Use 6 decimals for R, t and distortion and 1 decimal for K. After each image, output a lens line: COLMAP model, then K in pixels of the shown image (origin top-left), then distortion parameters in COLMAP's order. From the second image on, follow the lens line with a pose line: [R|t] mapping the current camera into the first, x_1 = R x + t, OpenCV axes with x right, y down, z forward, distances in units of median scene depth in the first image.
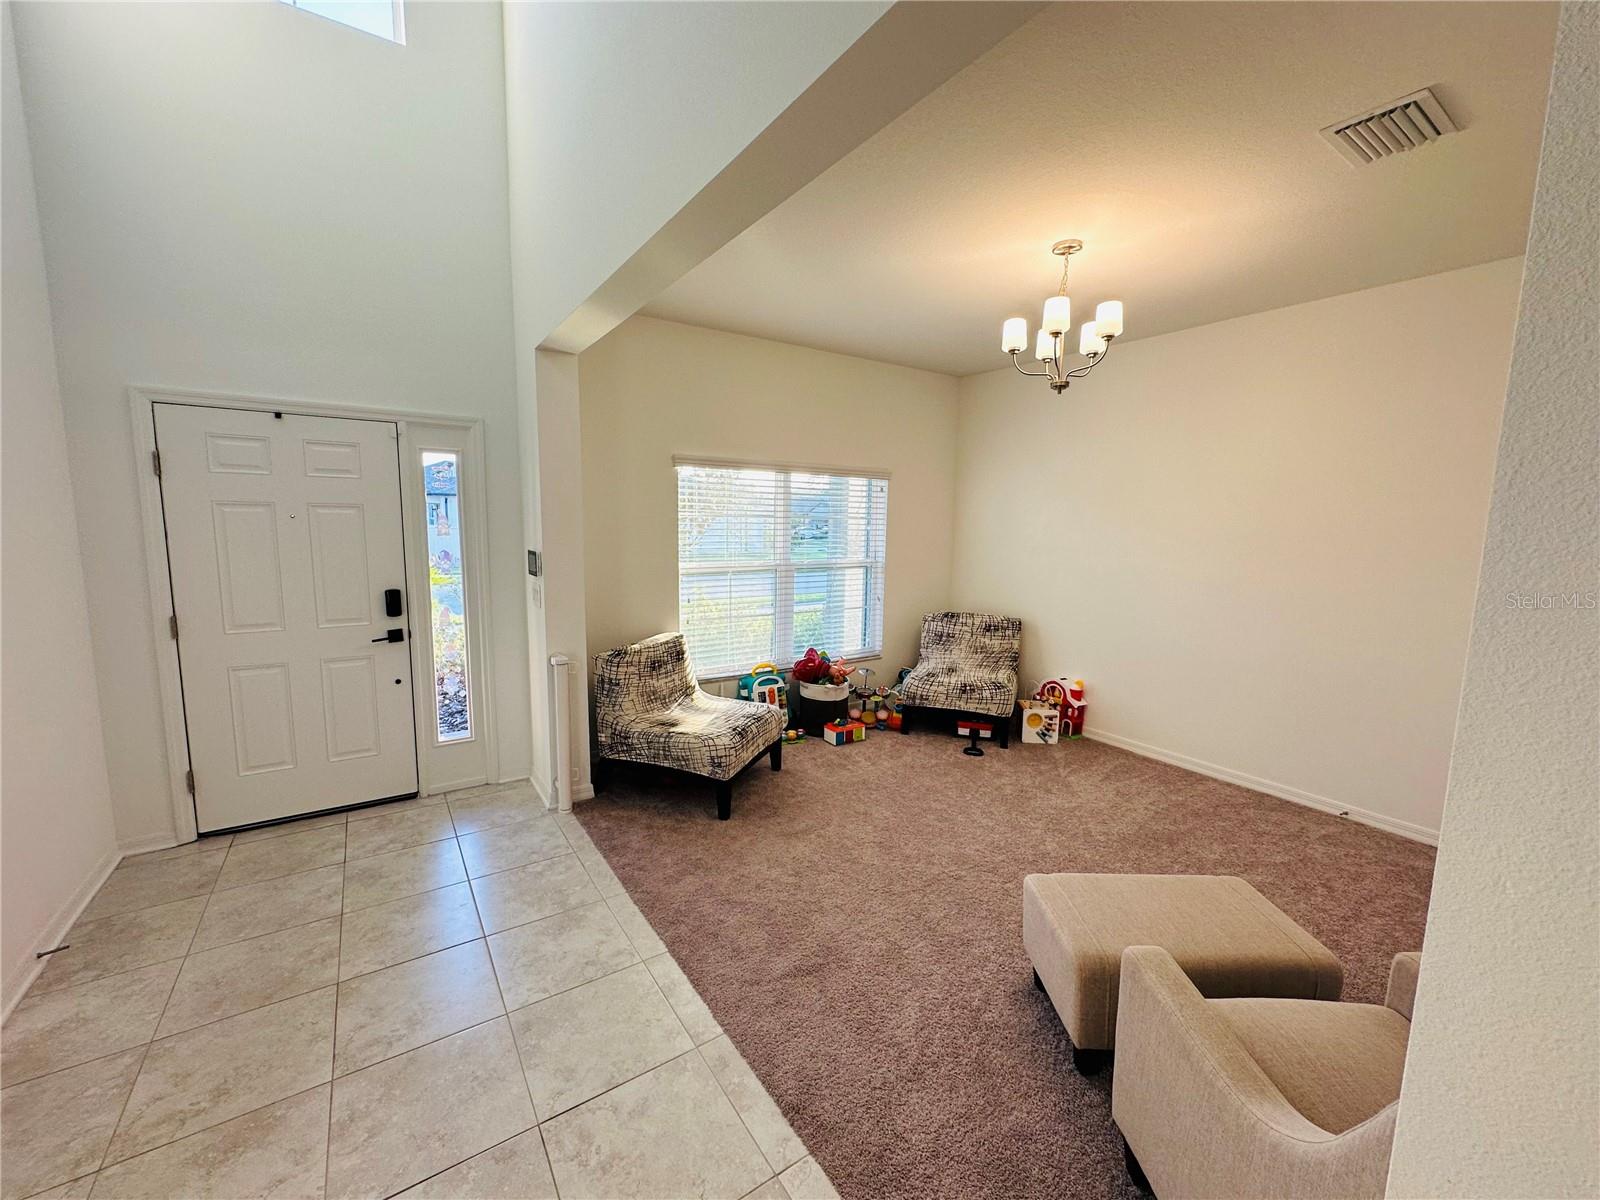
lens RADIAL K [[628.2, 0, 791.8], [0, 628.2, 596.1], [0, 0, 1]] dist [-0.000296, 0.000370]
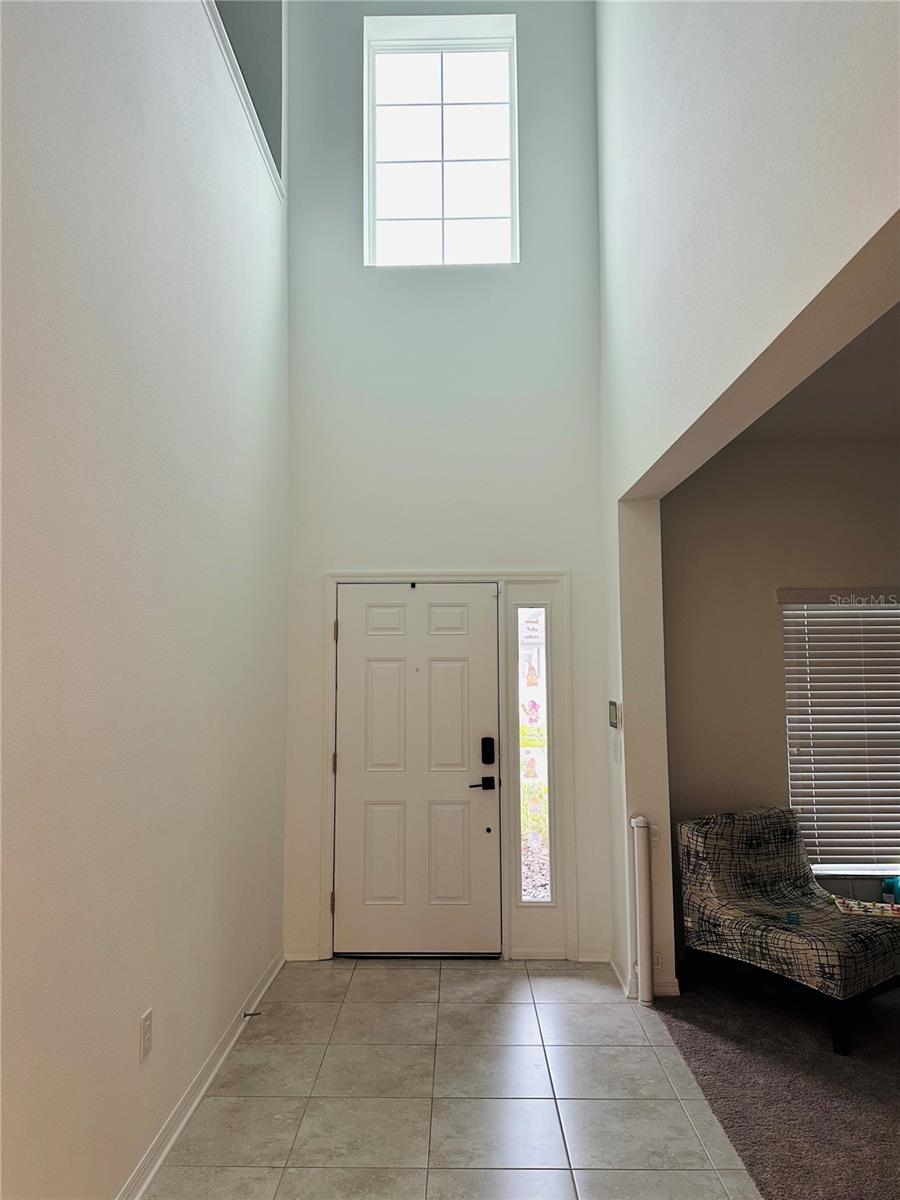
lens RADIAL K [[849.8, 0, 450.0], [0, 849.8, 600.0], [0, 0, 1]] dist [0.052421, -0.059178]
pose [[0.822290, -0.065046, -0.565339, 0.125894], [-0.049752, 0.981425, -0.185284, 0.028712], [0.566890, 0.180484, 0.803779, -0.210813]]
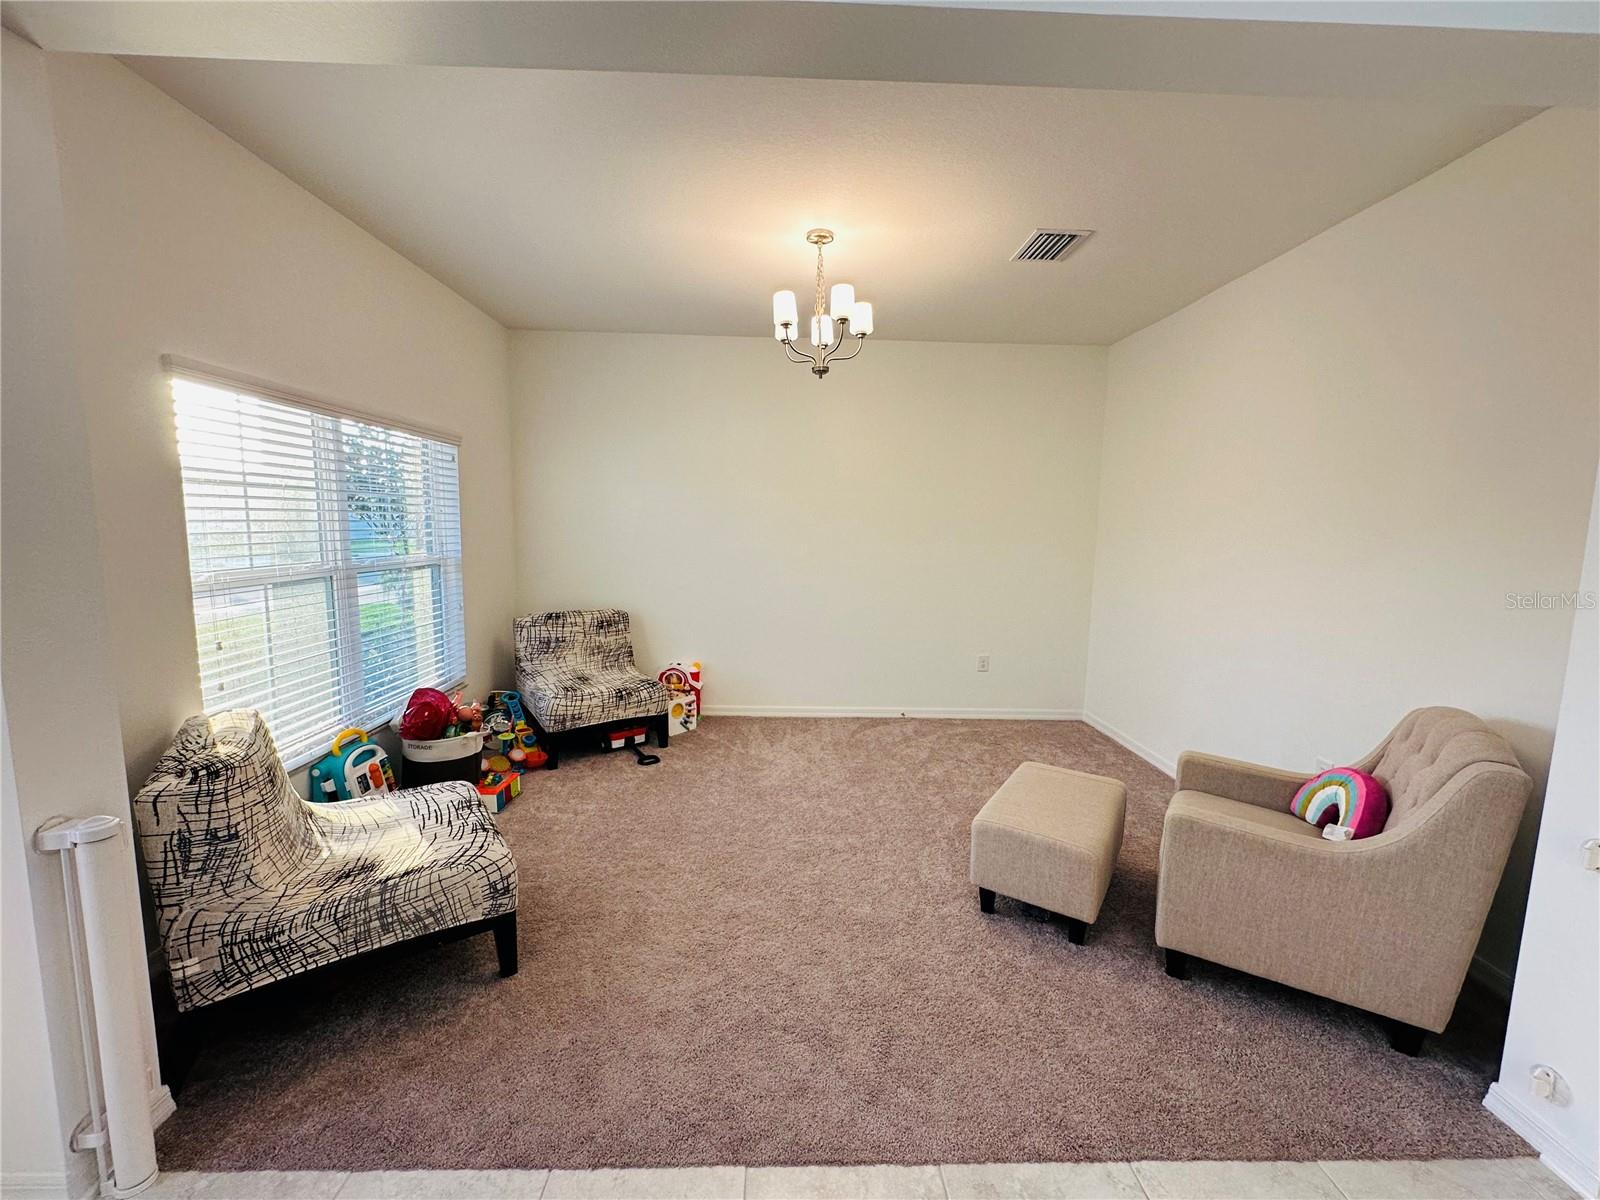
lens RADIAL K [[646.8, 0, 800.0], [0, 646.8, 600.0], [0, 0, 1]] dist [-0.001119, -0.000188]
pose [[0.541764, -0.104463, 0.834014, -0.441163], [0.092401, 0.993635, 0.064433, -0.025231], [-0.835436, 0.042156, 0.547968, 0.391676]]
